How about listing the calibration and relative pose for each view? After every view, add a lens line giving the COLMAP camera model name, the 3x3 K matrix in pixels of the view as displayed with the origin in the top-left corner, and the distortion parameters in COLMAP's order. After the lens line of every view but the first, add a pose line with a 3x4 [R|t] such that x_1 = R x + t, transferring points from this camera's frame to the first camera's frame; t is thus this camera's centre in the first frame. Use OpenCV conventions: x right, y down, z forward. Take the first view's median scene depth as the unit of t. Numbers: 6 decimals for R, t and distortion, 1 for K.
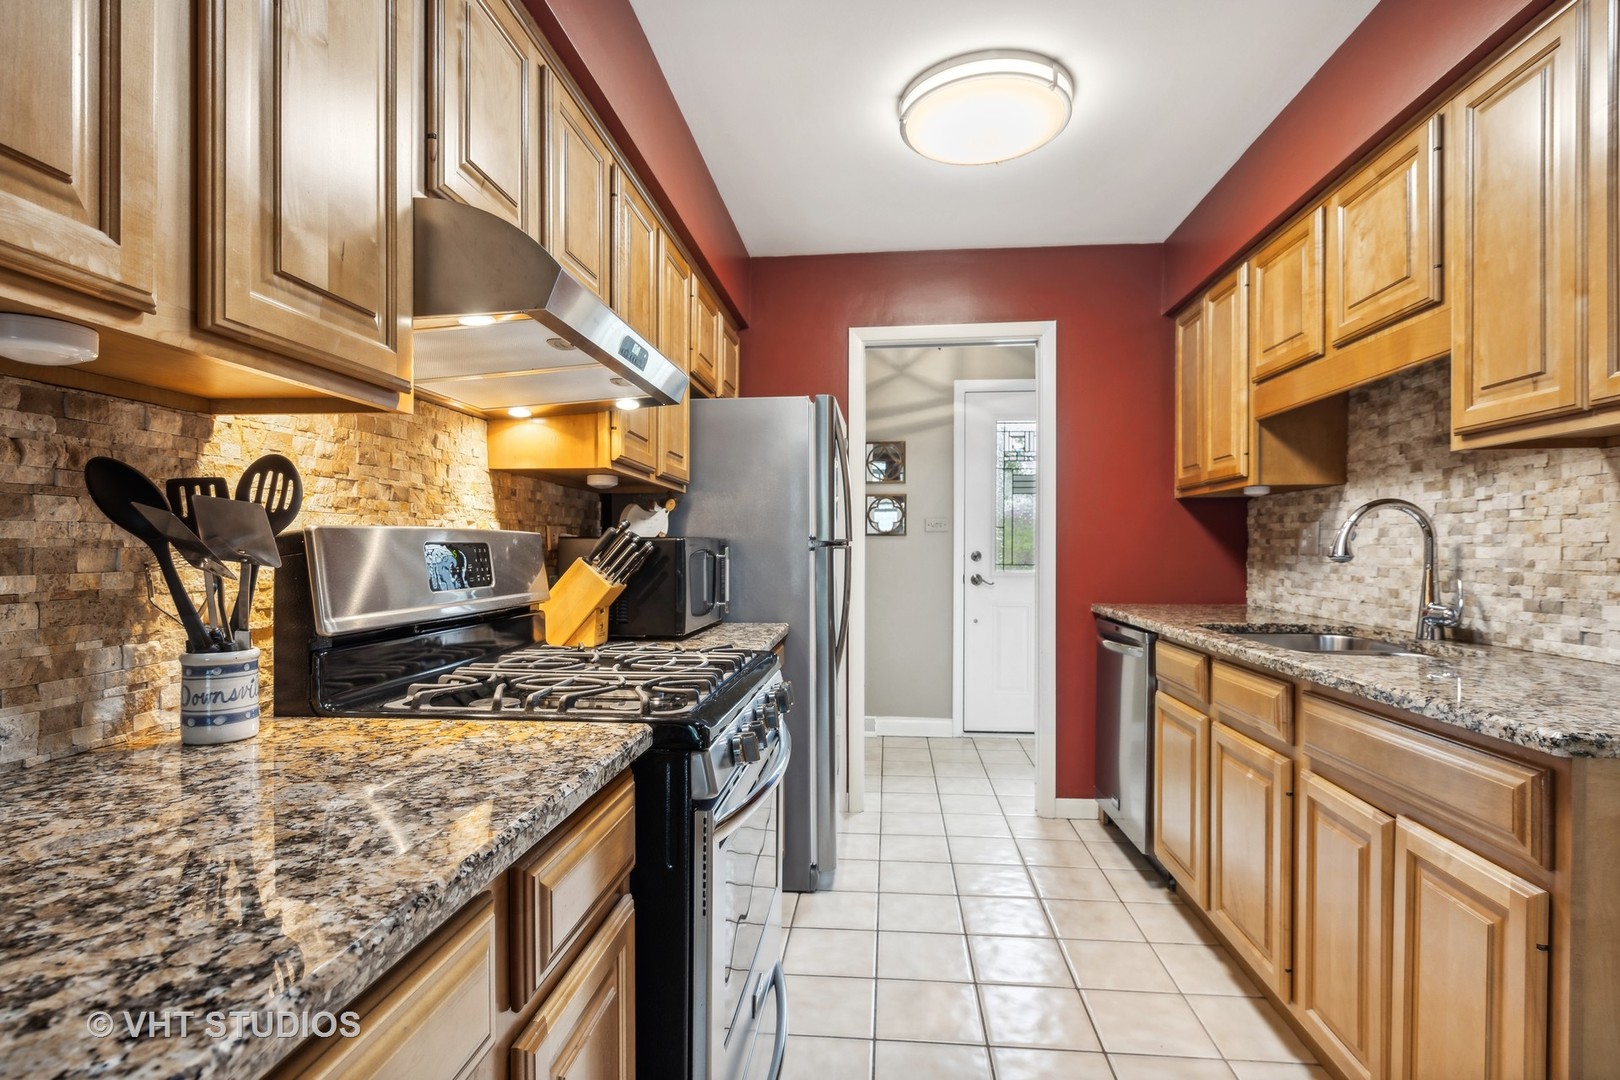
lens RADIAL K [[791.9, 0, 811.7], [0, 791.9, 550.1], [0, 0, 1]] dist [-0.001392, -0.000105]
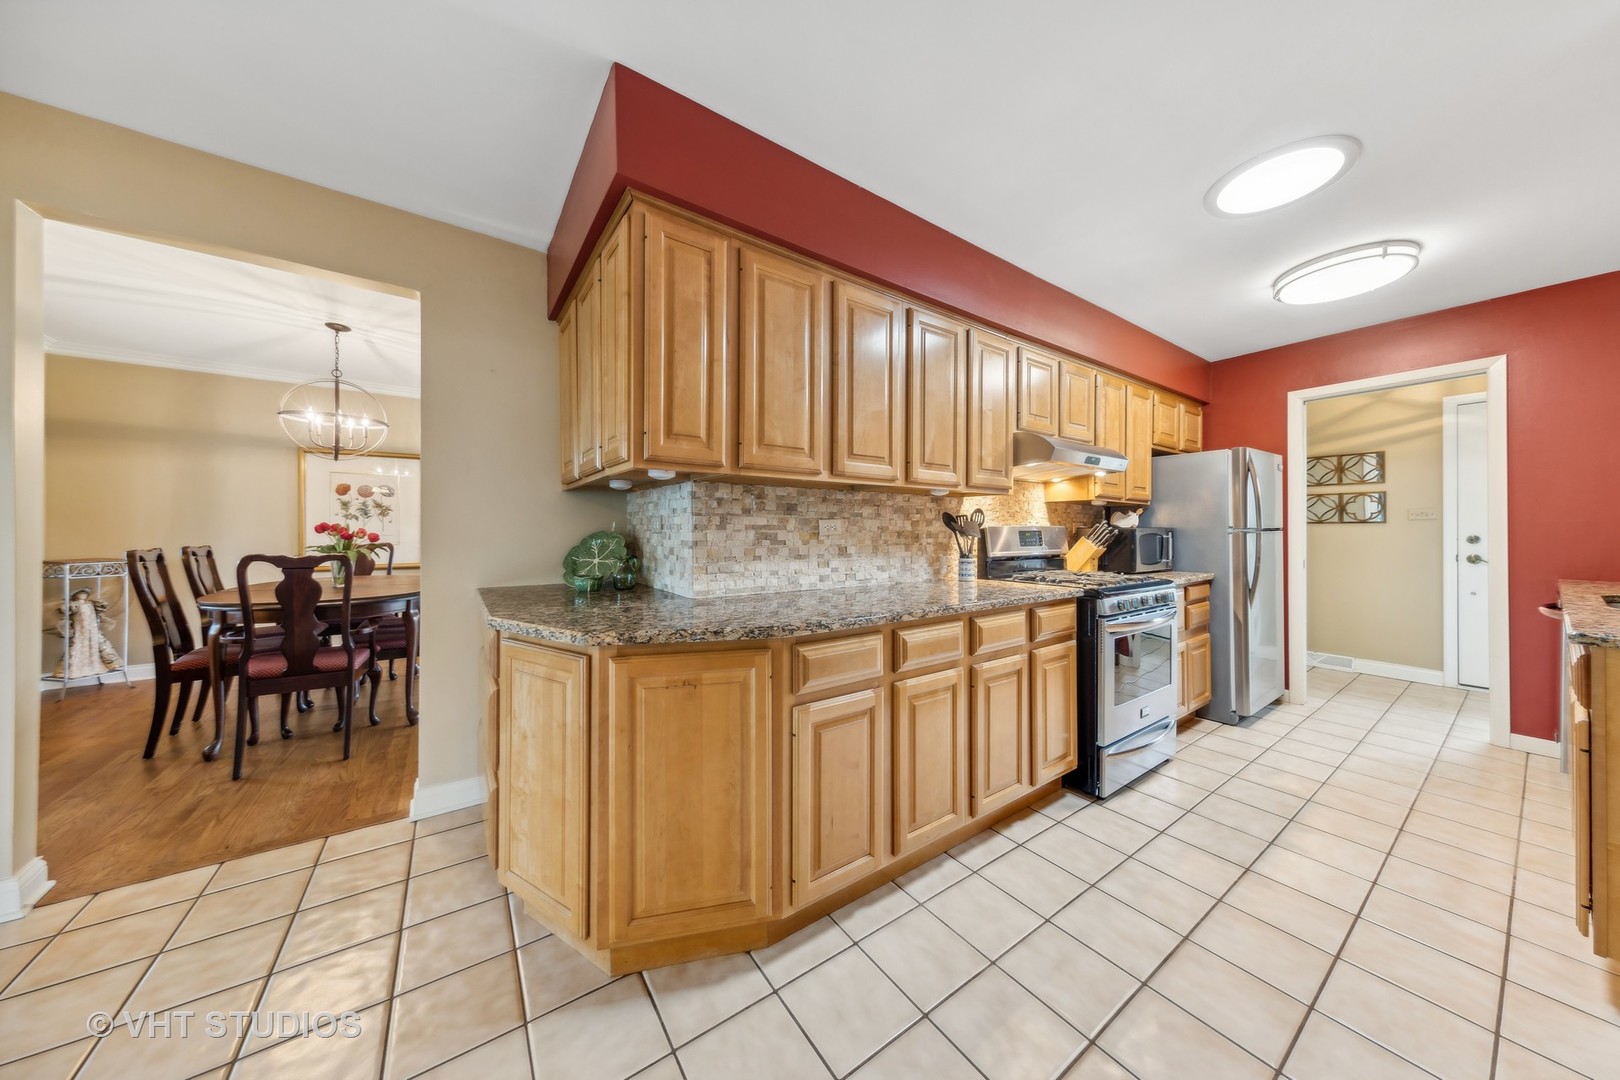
lens RADIAL K [[515.8, 0, 814.2], [0, 515.8, 532.3], [0, 0, 1]] dist [-0.000803, -0.000036]
pose [[0.647382, 0.003223, -0.762159, 0.616107], [-0.003288, 0.999994, 0.001436, -0.004560], [0.762158, 0.001577, 0.647389, -1.063053]]
